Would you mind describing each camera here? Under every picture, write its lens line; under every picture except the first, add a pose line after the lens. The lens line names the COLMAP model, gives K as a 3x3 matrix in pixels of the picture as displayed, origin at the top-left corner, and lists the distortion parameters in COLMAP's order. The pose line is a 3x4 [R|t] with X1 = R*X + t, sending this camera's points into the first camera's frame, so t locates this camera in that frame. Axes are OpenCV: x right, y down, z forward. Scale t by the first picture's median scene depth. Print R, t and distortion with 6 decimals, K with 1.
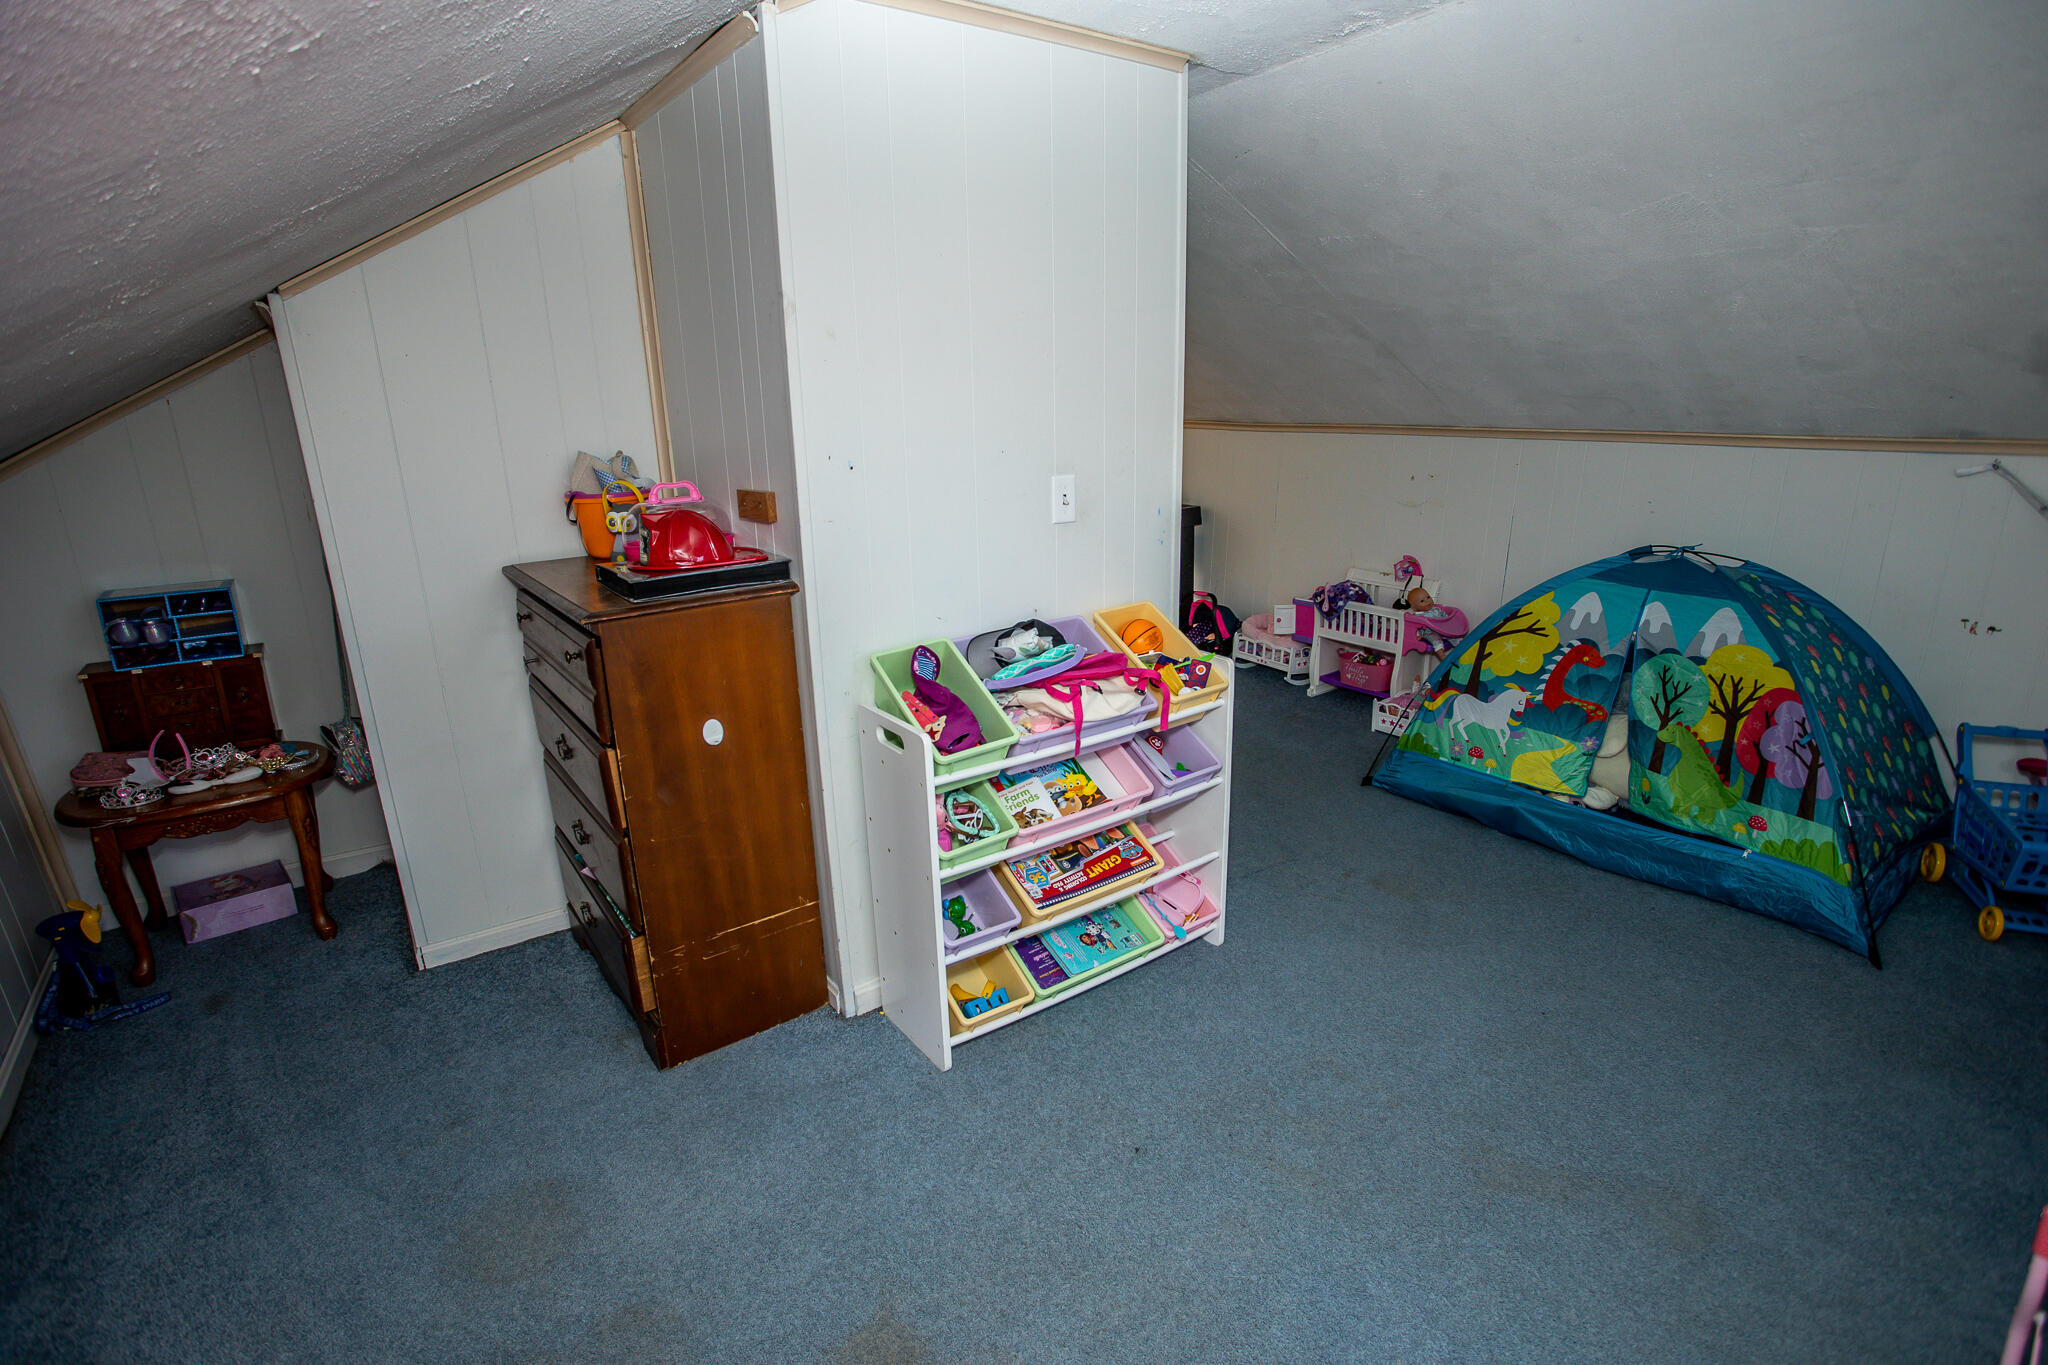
lens RADIAL K [[1006.4, 0, 1027.0], [0, 1006.4, 690.4], [0, 0, 1]] dist [-0.081267, 0.040272]
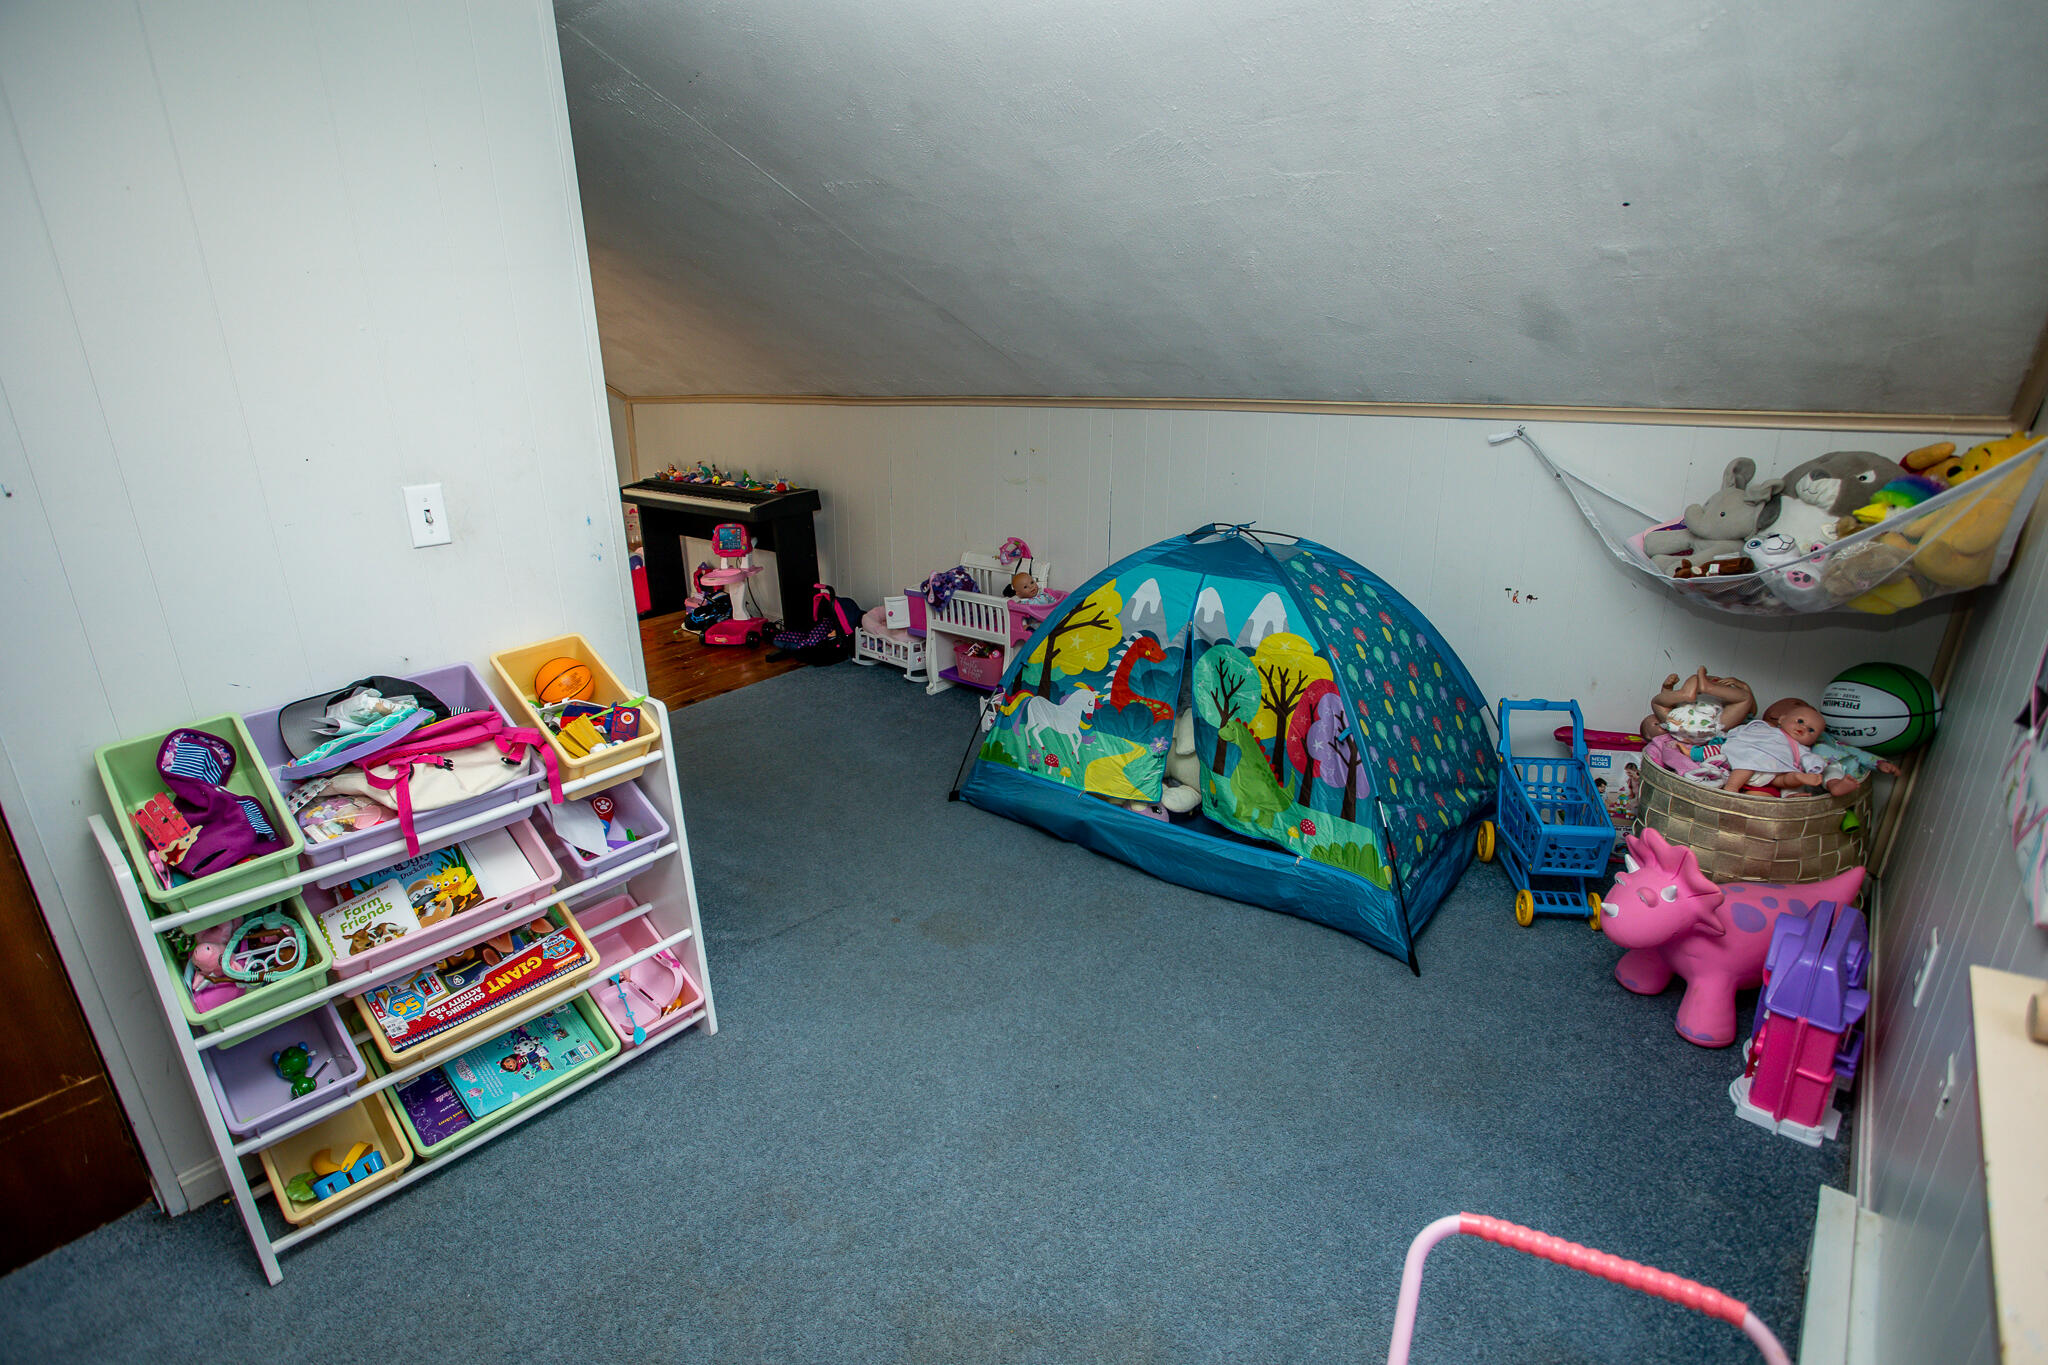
lens RADIAL K [[1006.4, 0, 1027.0], [0, 1006.4, 690.4], [0, 0, 1]] dist [-0.081267, 0.040272]
pose [[0.972177, -0.077259, 0.221141, 0.273515], [0.070522, 0.996778, 0.038215, -0.044379], [-0.223381, -0.021557, 0.974493, 0.129870]]
